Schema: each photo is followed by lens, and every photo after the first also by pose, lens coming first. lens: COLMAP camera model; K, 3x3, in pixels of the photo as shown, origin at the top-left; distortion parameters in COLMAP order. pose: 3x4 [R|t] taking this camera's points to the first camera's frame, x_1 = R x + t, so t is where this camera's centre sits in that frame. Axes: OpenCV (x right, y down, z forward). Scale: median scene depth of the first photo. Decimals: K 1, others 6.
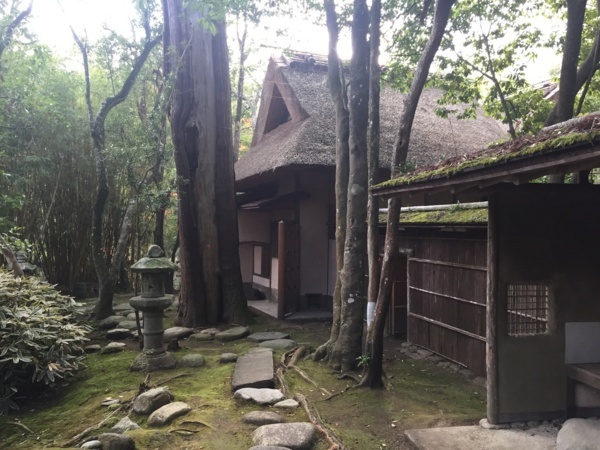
lens RADIAL K [[504.7, 0, 298.6], [0, 504.7, 228.7], [0, 0, 1]] dist [0.063366, -0.091115]
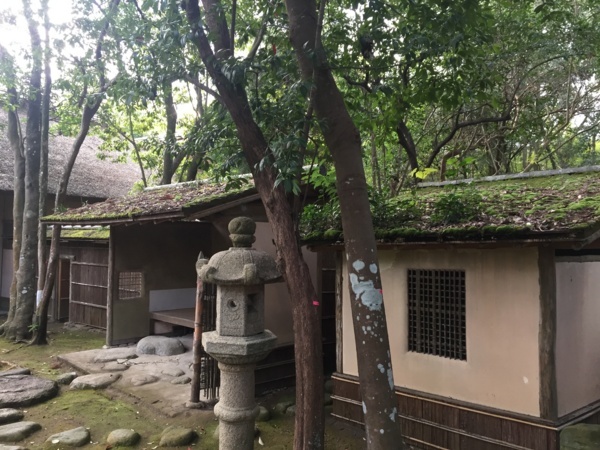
lens RADIAL K [[504.7, 0, 298.9], [0, 504.7, 225.2], [0, 0, 1]] dist [0.063366, -0.091115]
pose [[0.824987, 0.019392, 0.564819, -0.072322], [-0.006399, 0.999668, -0.024976, -0.015078], [-0.565115, 0.016991, 0.824837, -0.611517]]
